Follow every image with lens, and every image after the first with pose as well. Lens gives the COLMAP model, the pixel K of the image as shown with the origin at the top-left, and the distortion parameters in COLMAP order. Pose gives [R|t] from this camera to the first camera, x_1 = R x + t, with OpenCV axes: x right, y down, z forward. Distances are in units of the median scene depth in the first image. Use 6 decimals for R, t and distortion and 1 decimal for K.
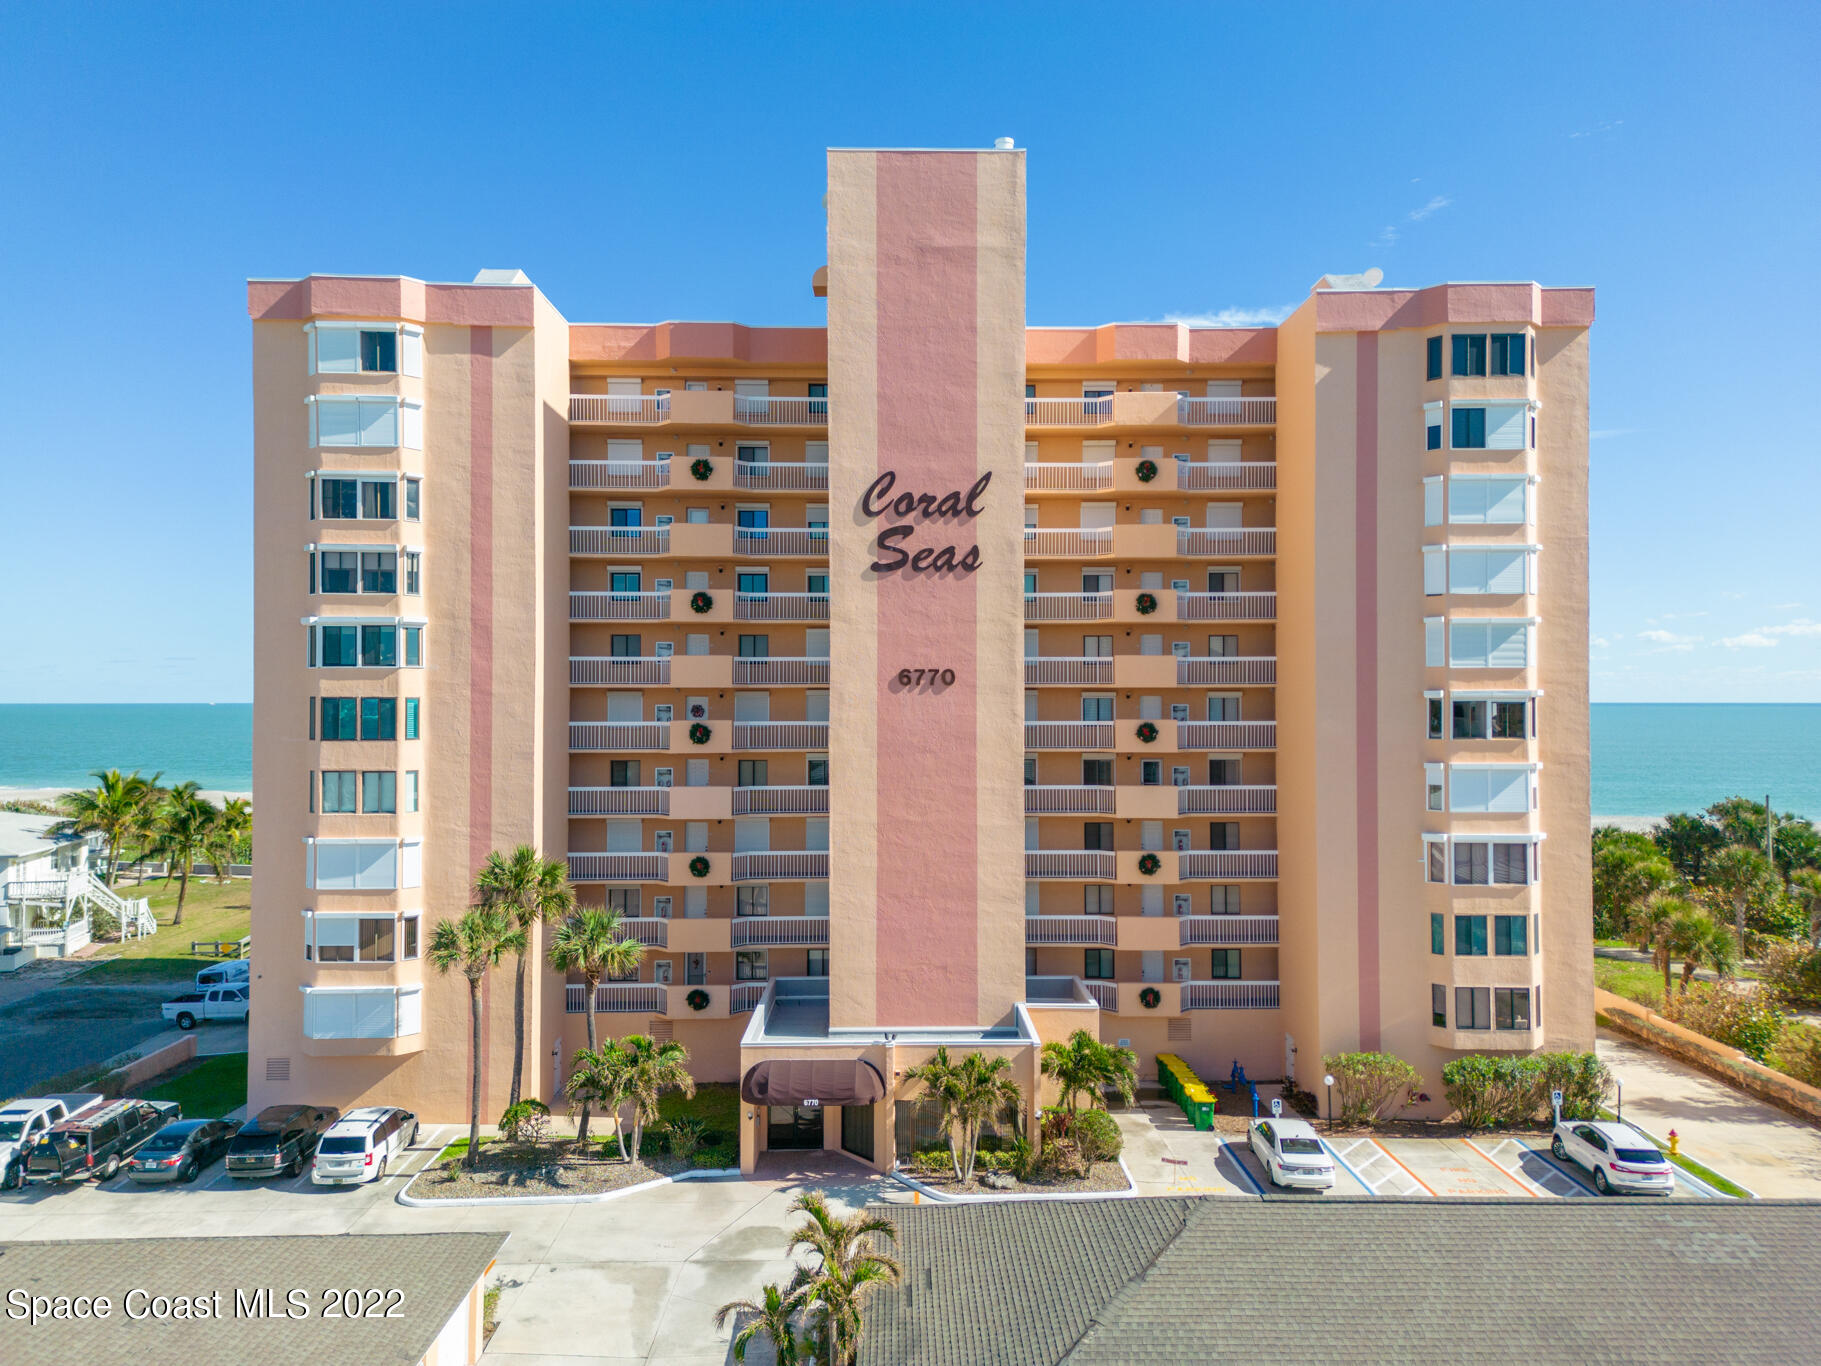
lens RADIAL K [[1282.1, 0, 909.8], [0, 1282.1, 675.9], [0, 0, 1]] dist [0.101350, -0.024079]
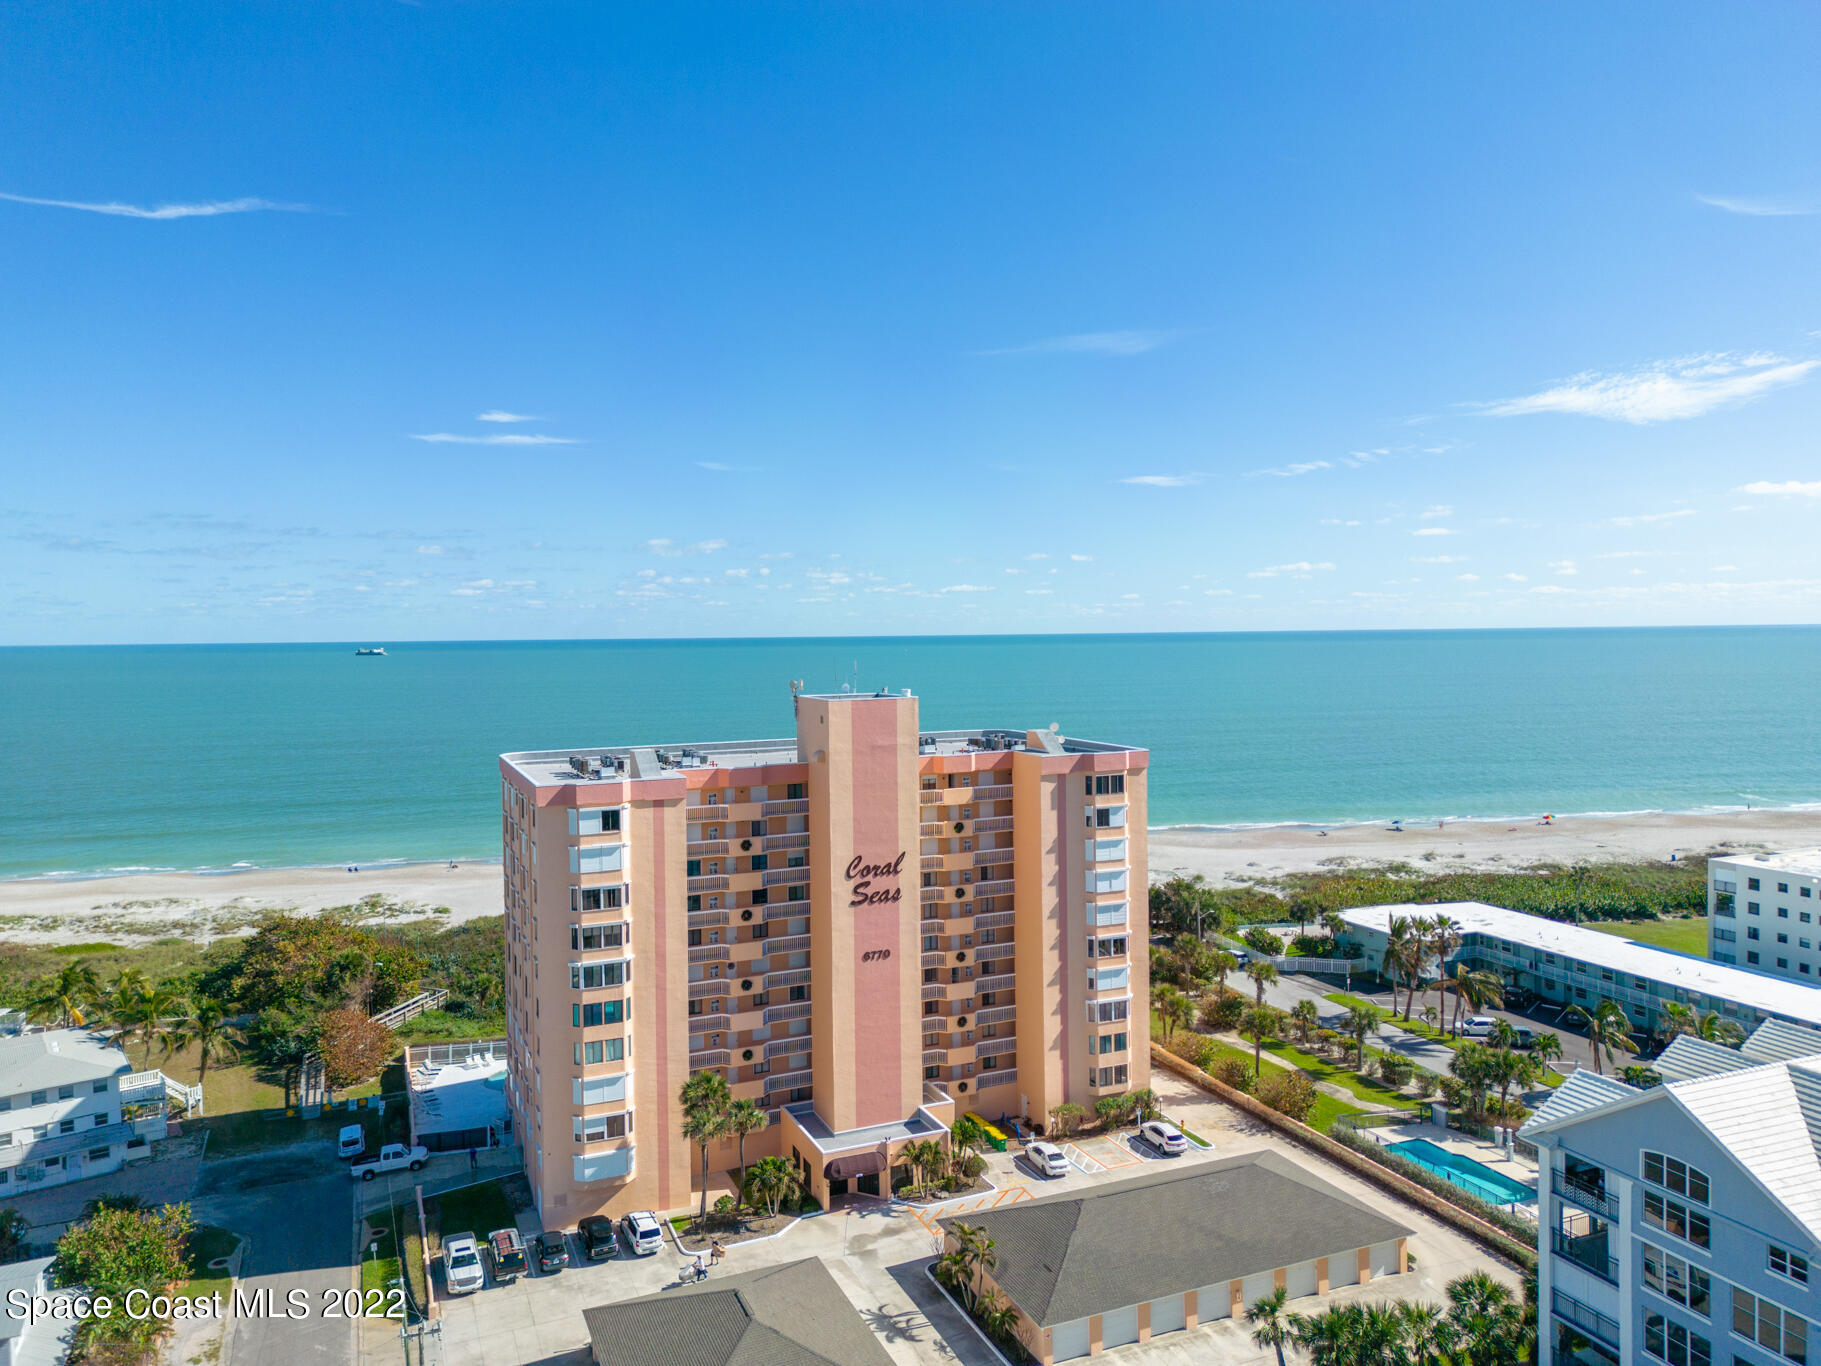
lens RADIAL K [[1282.1, 0, 915.4], [0, 1282.1, 690.5], [0, 0, 1]] dist [0.101350, -0.024079]
pose [[0.924315, -0.029199, 0.380513, -0.696792], [0.007434, 0.998257, 0.058545, -0.537334], [-0.381559, -0.051286, 0.922921, -0.889333]]
